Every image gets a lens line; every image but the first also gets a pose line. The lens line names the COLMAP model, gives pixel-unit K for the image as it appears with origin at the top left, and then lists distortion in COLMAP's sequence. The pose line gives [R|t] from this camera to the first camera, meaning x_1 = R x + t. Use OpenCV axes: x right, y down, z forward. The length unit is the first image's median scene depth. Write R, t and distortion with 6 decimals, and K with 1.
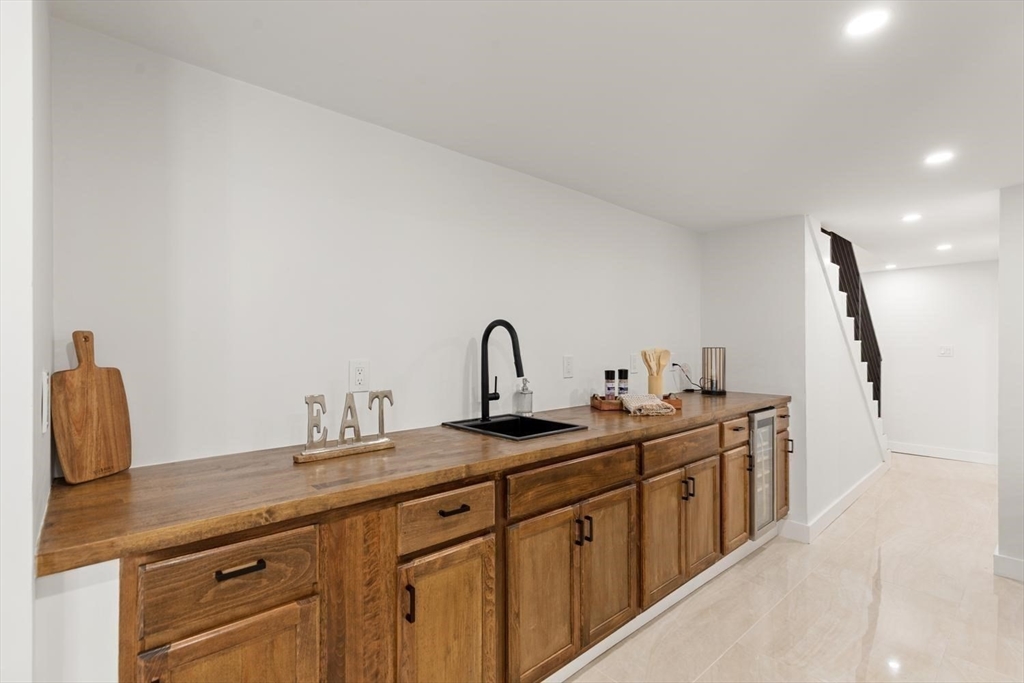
lens RADIAL K [[463.7, 0, 514.0], [0, 463.7, 344.6], [0, 0, 1]] dist [0.003379, -0.000125]
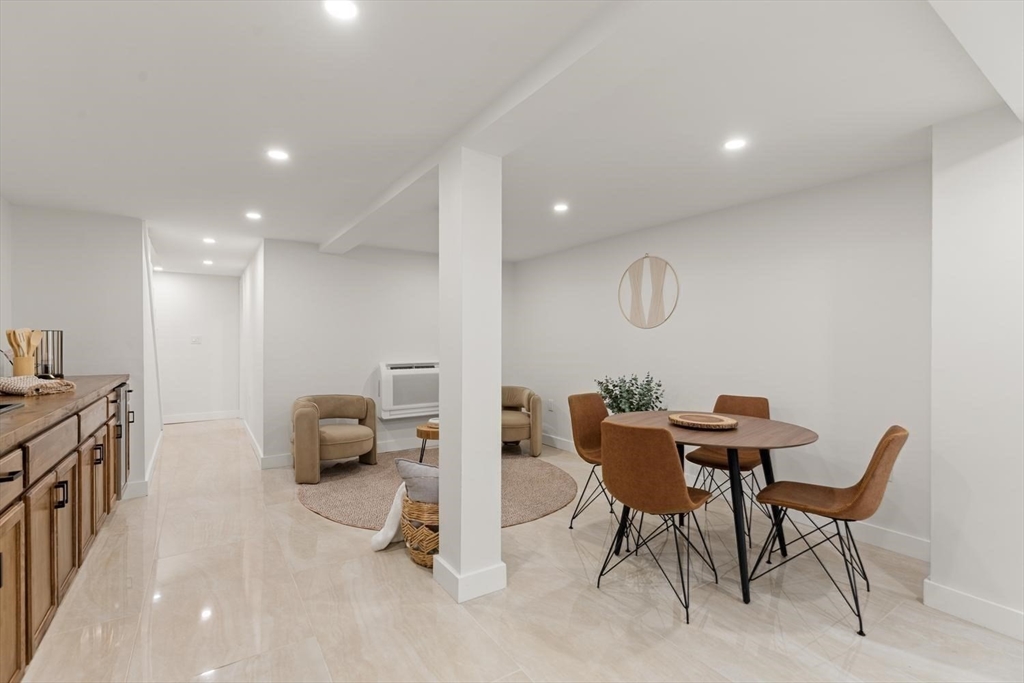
lens RADIAL K [[469.1, 0, 507.4], [0, 469.1, 330.8], [0, 0, 1]] dist [0.002699, -0.000088]
pose [[0.136293, 0.022989, 0.990402, -0.439497], [-0.001259, 0.999734, -0.023032, 0.030322], [-0.990668, 0.001892, 0.136285, -0.083899]]
